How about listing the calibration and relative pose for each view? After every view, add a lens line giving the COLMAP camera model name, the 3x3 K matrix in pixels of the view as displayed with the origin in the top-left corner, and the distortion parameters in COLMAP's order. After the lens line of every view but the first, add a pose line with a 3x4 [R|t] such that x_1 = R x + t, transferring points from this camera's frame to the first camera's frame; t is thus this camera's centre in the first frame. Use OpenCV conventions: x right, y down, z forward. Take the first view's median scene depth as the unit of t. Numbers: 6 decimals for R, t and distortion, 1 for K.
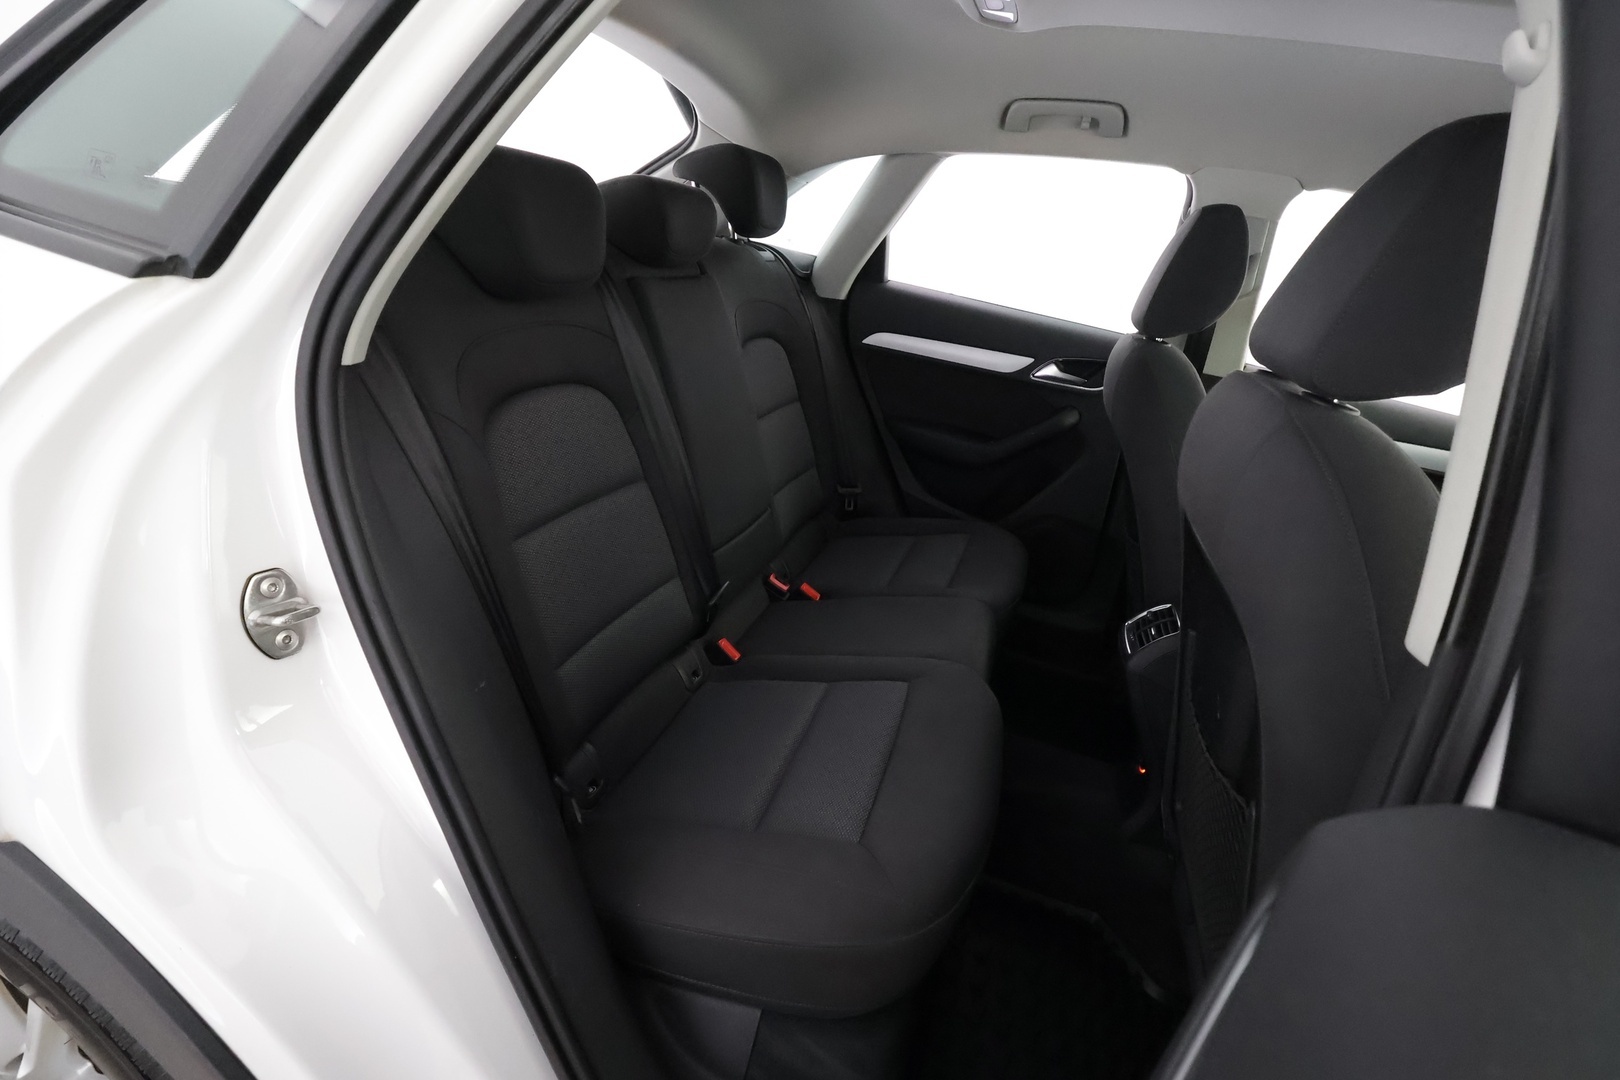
lens RADIAL K [[747.8, 0, 801.8], [0, 747.8, 540.9], [0, 0, 1]] dist [-0.002530, -0.000022]
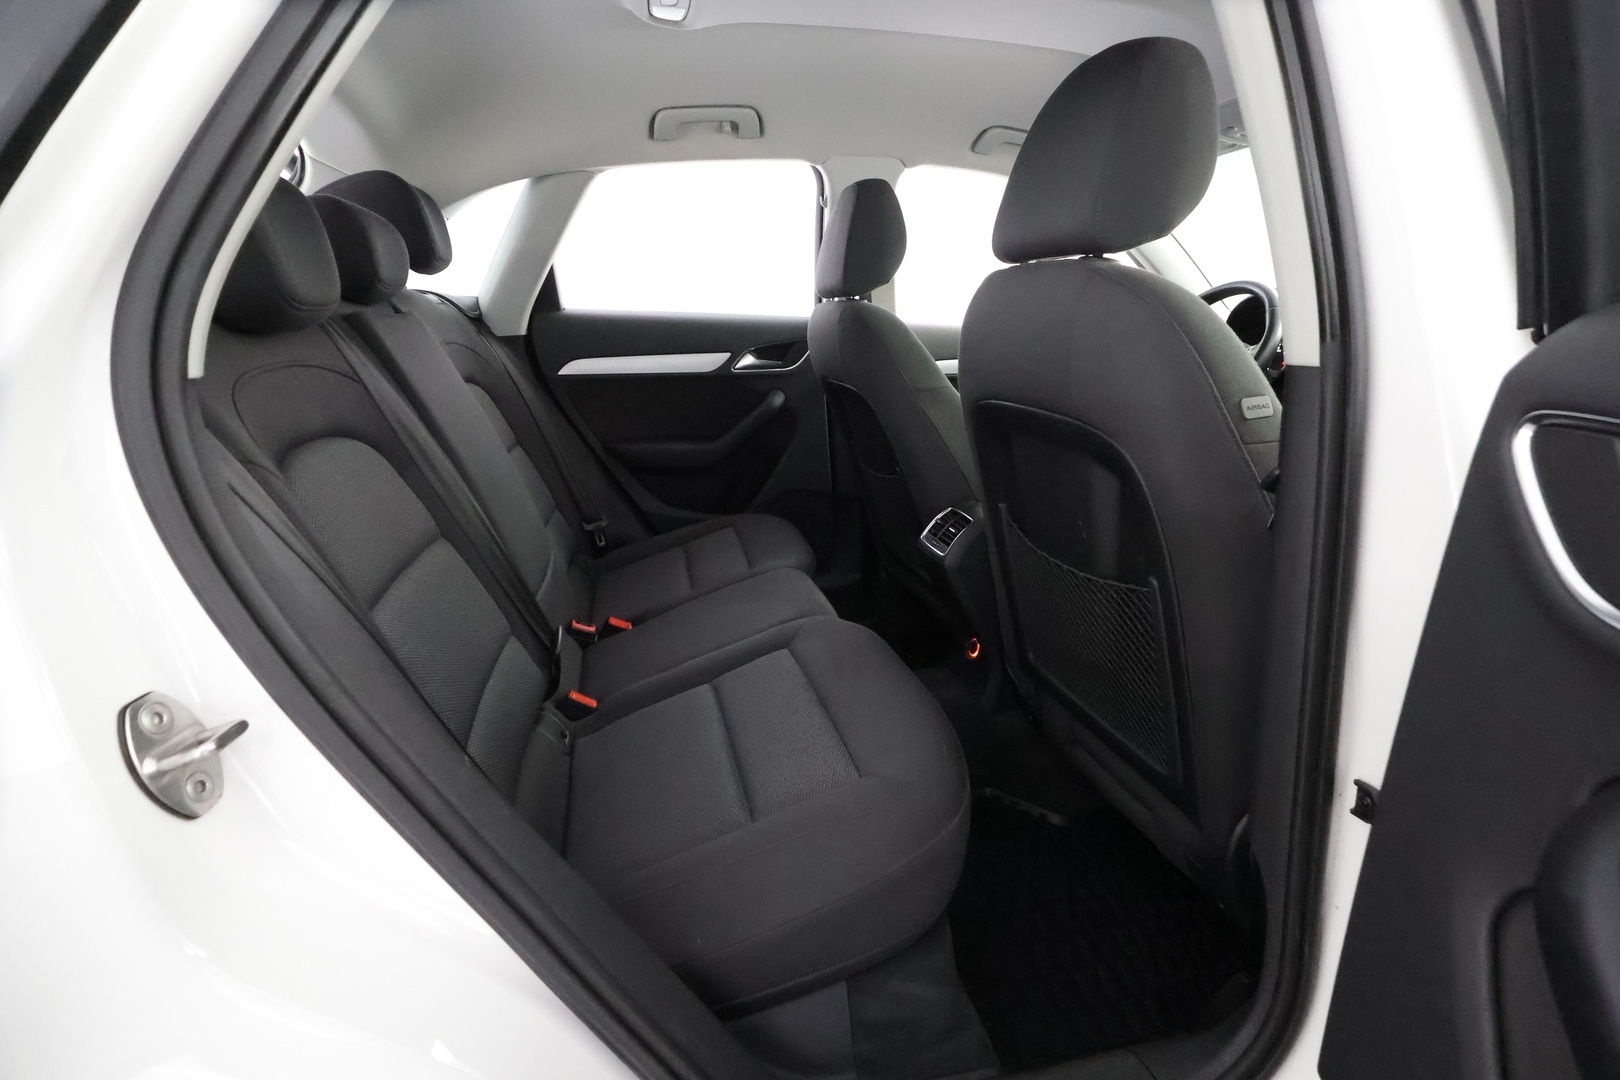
lens RADIAL K [[755.0, 0, 807.7], [0, 755.0, 538.8], [0, 0, 1]] dist [0.001651, 0.000824]
pose [[0.839747, -0.299634, 0.452818, -0.195241], [0.332720, 0.943000, 0.006965, 0.041150], [-0.429094, 0.144813, 0.891576, 0.044767]]
